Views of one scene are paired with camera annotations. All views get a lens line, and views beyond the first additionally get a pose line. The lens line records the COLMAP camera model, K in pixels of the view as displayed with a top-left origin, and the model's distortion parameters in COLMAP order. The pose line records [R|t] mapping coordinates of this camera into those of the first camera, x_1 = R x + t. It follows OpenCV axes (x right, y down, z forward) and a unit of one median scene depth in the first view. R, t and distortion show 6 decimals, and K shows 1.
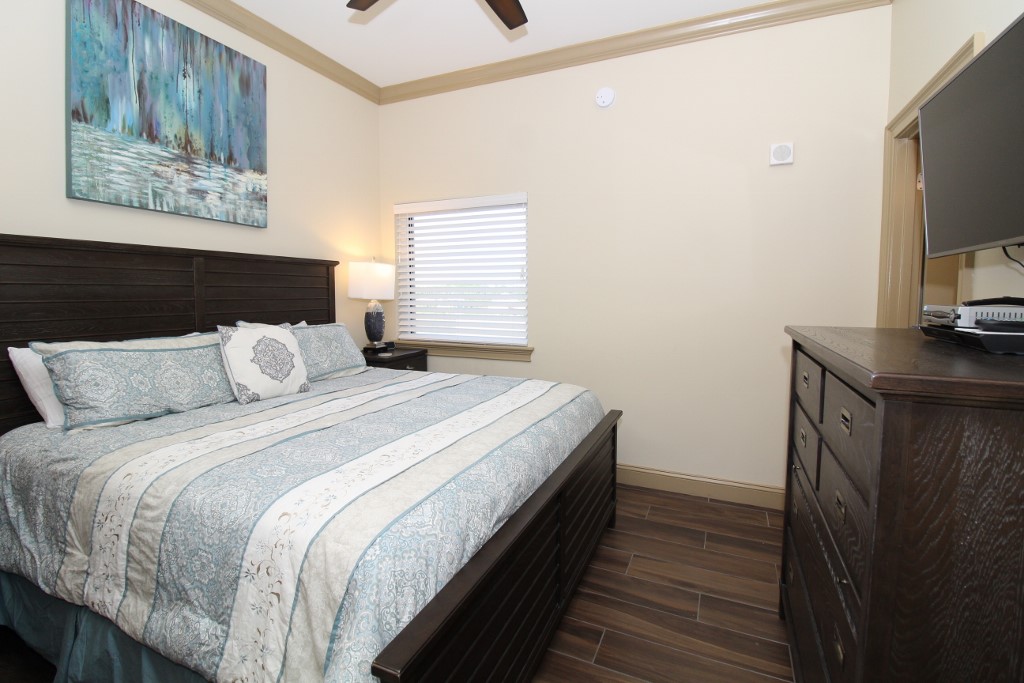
lens RADIAL K [[472.5, 0, 510.6], [0, 472.5, 324.7], [0, 0, 1]] dist [-0.001891, -0.009594]
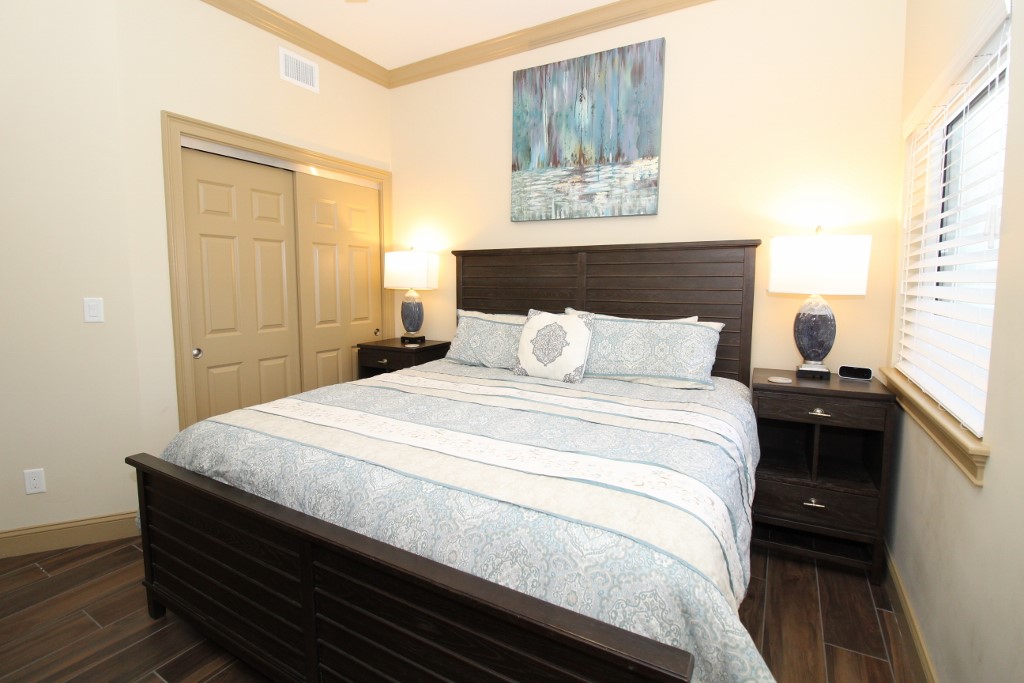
lens RADIAL K [[472.5, 0, 510.6], [0, 472.5, 324.7], [0, 0, 1]] dist [-0.001891, -0.009594]
pose [[-0.085927, 0.092272, -0.992019, 0.546985], [-0.066273, 0.992967, 0.098101, -0.068005], [0.994095, 0.074173, -0.079208, 0.933506]]
